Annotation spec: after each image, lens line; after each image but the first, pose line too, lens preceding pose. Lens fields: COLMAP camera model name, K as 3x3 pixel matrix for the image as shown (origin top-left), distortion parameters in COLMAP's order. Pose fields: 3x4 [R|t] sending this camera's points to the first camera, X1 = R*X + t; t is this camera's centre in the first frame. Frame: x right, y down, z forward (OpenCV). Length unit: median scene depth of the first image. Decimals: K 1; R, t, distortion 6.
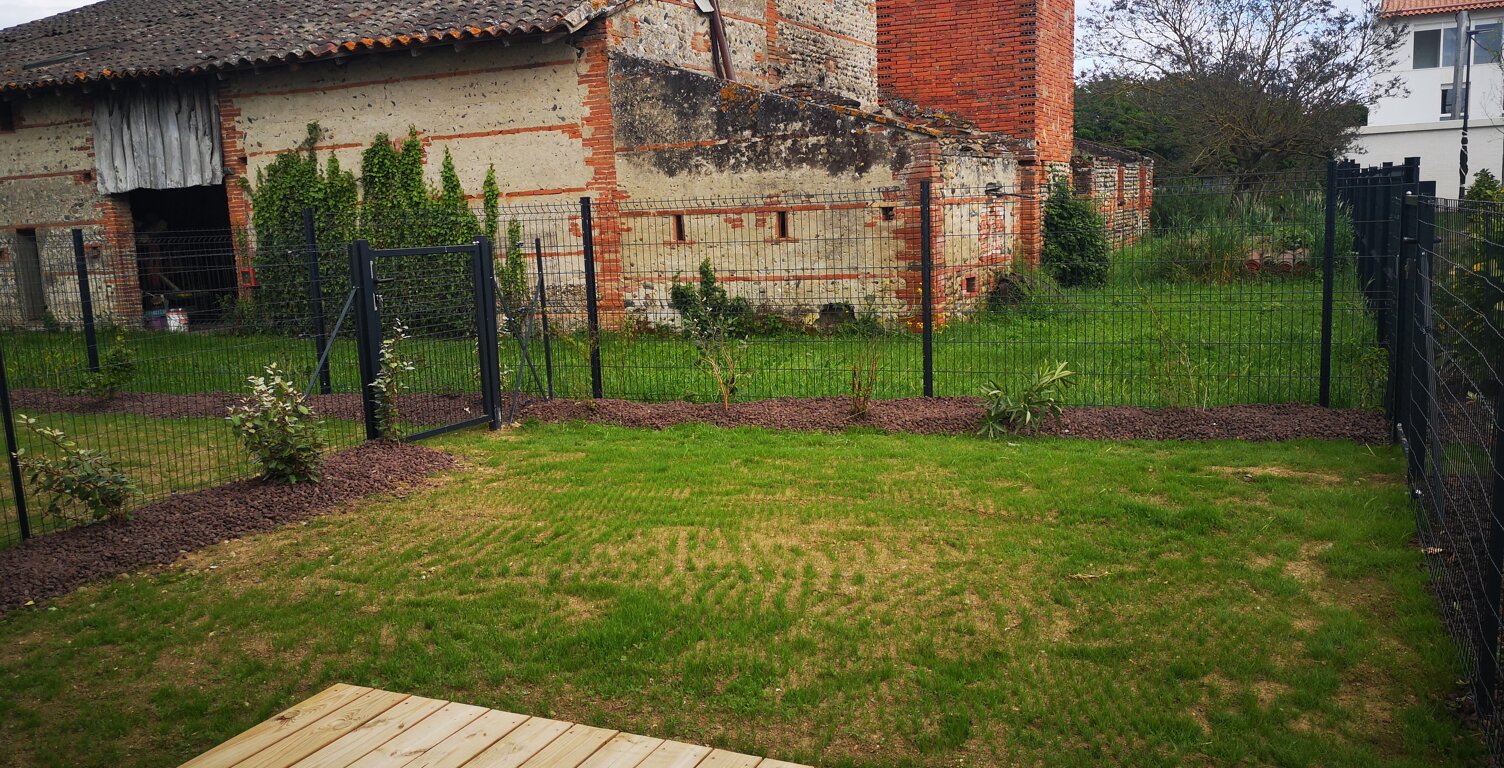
lens RADIAL K [[1165.6, 0, 752.0], [0, 1165.6, 384.0], [0, 0, 1]] dist [-0.003064, -0.009326]
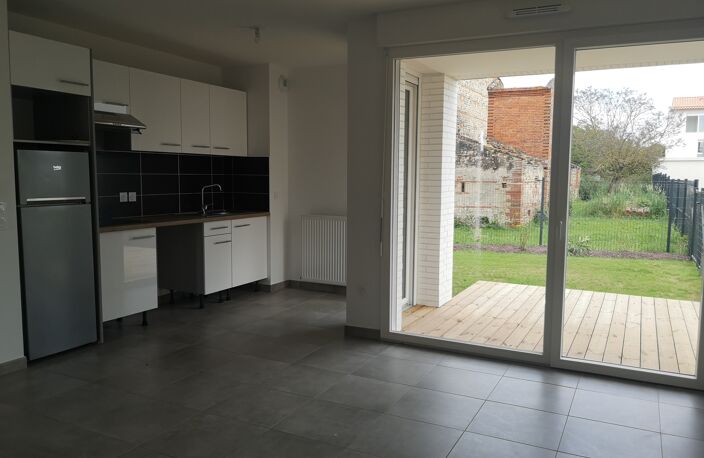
lens RADIAL K [[563.9, 0, 352.0], [0, 563.9, 229.0], [0, 0, 1]] dist [-0.038086, 0.009489]
pose [[0.998425, 0.053493, -0.016910, -0.168599], [-0.054352, 0.996995, -0.055200, 0.039760], [0.013907, 0.056033, 0.998332, -0.262519]]
